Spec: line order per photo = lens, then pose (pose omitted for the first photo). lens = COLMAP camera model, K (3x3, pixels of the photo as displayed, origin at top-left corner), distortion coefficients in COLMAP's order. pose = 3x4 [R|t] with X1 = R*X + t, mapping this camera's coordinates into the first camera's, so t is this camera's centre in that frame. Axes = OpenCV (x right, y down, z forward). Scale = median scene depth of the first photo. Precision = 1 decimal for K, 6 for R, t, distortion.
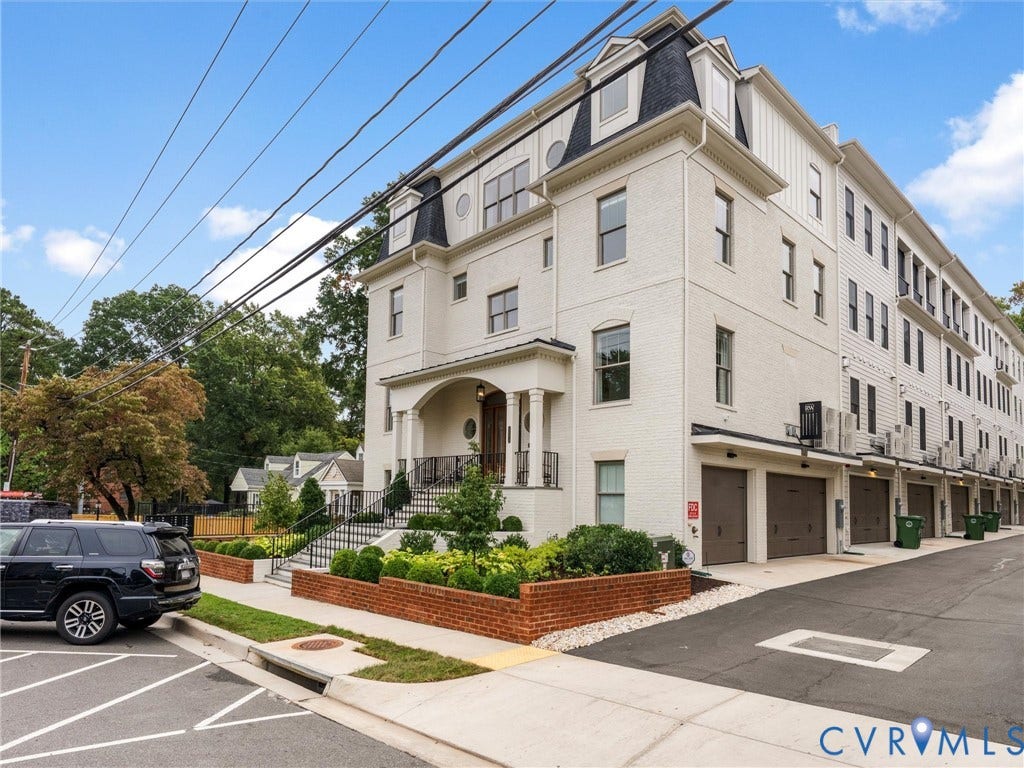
lens RADIAL K [[609.7, 0, 518.2], [0, 609.7, 485.5], [0, 0, 1]] dist [-0.006432, 0.003178]
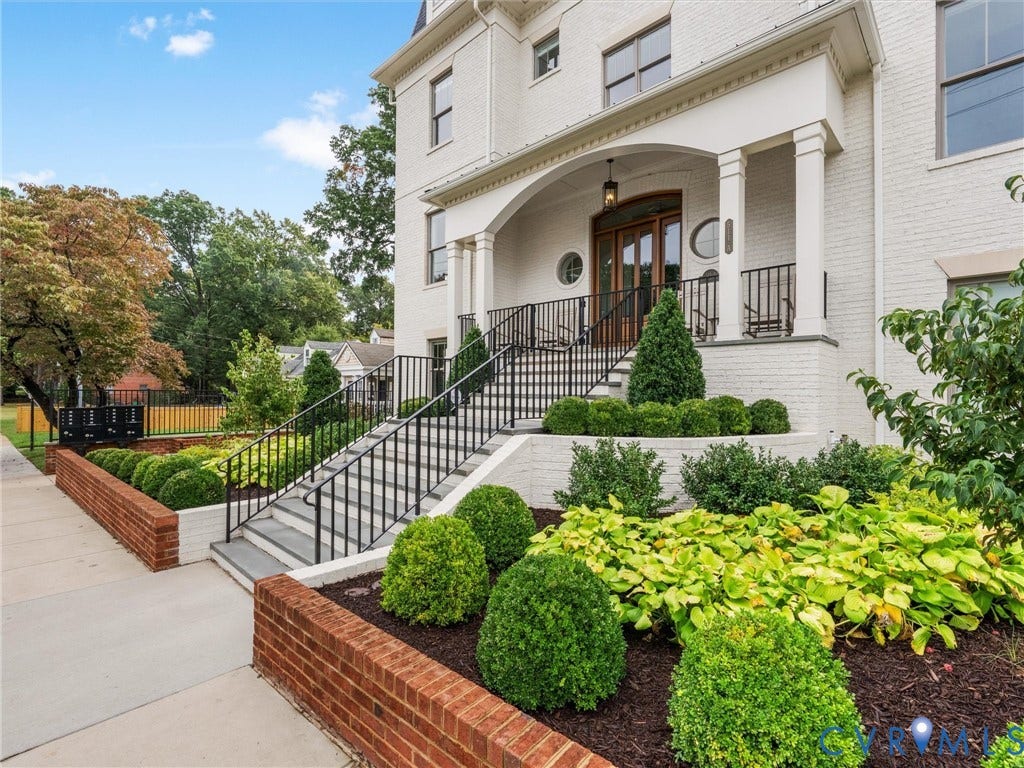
lens RADIAL K [[458.8, 0, 523.8], [0, 458.8, 397.5], [0, 0, 1]] dist [0.001697, -0.000629]
pose [[0.996430, -0.010157, 0.083811, -0.162071], [0.006949, 0.999235, 0.038477, 0.023643], [-0.084137, -0.037757, 0.995739, 0.486554]]
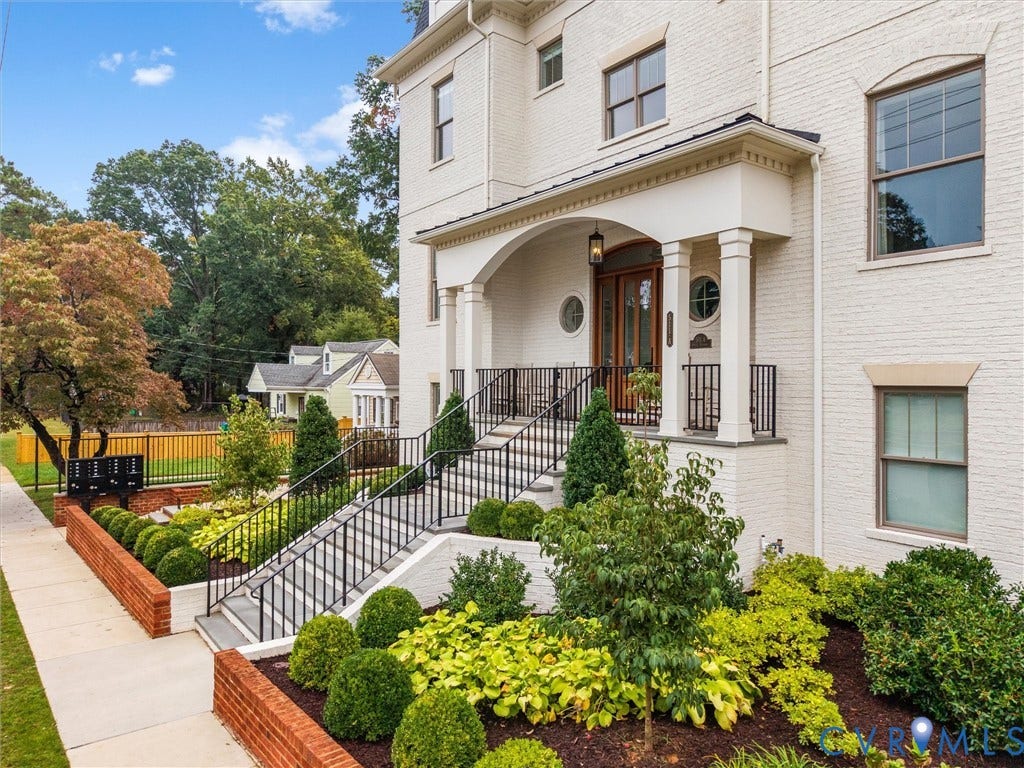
lens RADIAL K [[688.6, 0, 522.1], [0, 688.6, 388.3], [0, 0, 1]] dist [0.016963, -0.015802]
pose [[0.994477, -0.015798, -0.103755, -0.057955], [0.019308, 0.999272, 0.032917, -0.043394], [0.103159, -0.034738, 0.994058, 0.337174]]
